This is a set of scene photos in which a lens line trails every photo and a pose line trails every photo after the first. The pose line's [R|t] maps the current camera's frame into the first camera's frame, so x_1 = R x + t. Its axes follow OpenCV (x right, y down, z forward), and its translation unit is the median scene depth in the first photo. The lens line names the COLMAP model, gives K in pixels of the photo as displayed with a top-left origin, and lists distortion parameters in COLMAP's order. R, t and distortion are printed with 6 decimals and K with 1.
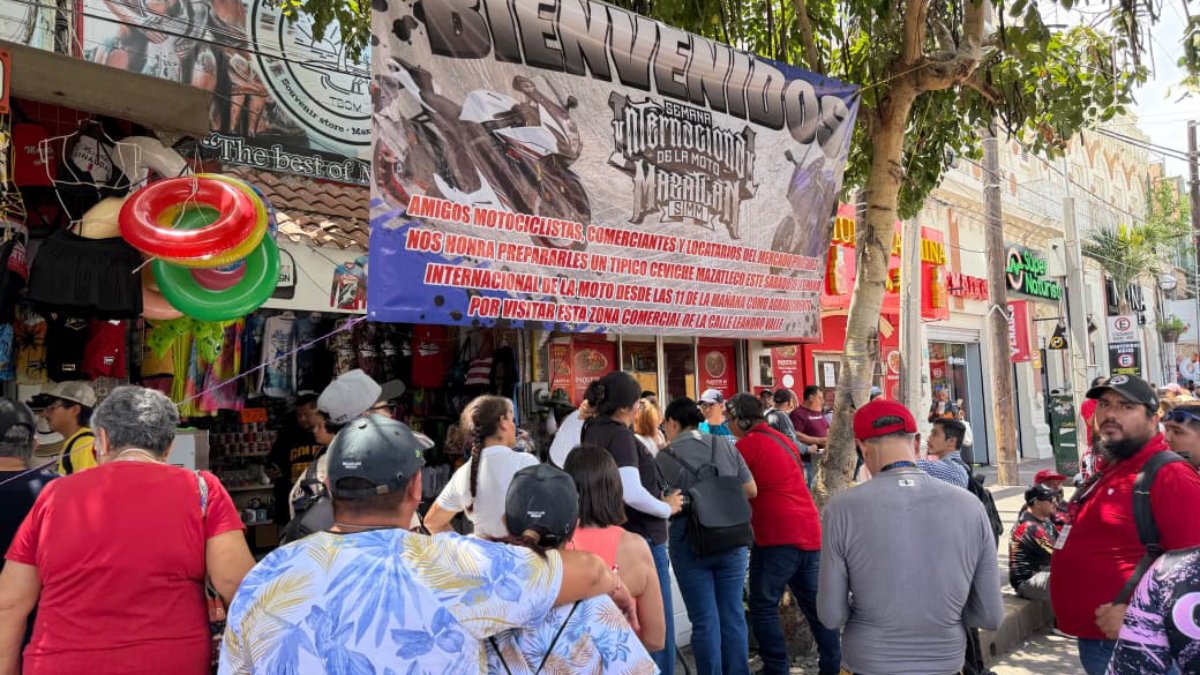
lens RADIAL K [[810.1, 0, 600.0], [0, 810.1, 337.5], [0, 0, 1]] dist [0.159768, 0.000261]
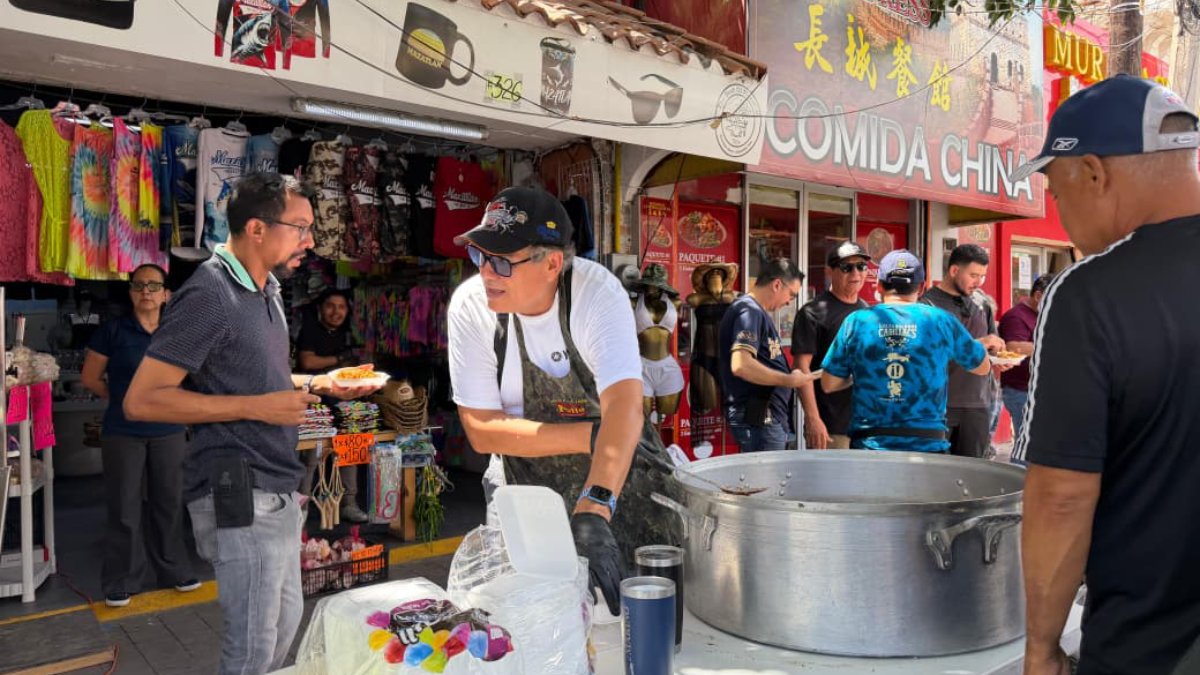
lens RADIAL K [[842.1, 0, 600.0], [0, 842.1, 337.5], [0, 0, 1]] dist [0.042402, -0.001946]
pose [[0.993045, 0.037795, -0.111501, -0.016218], [-0.025459, 0.993599, 0.110055, 0.047976], [0.114947, -0.106451, 0.987651, 0.324864]]
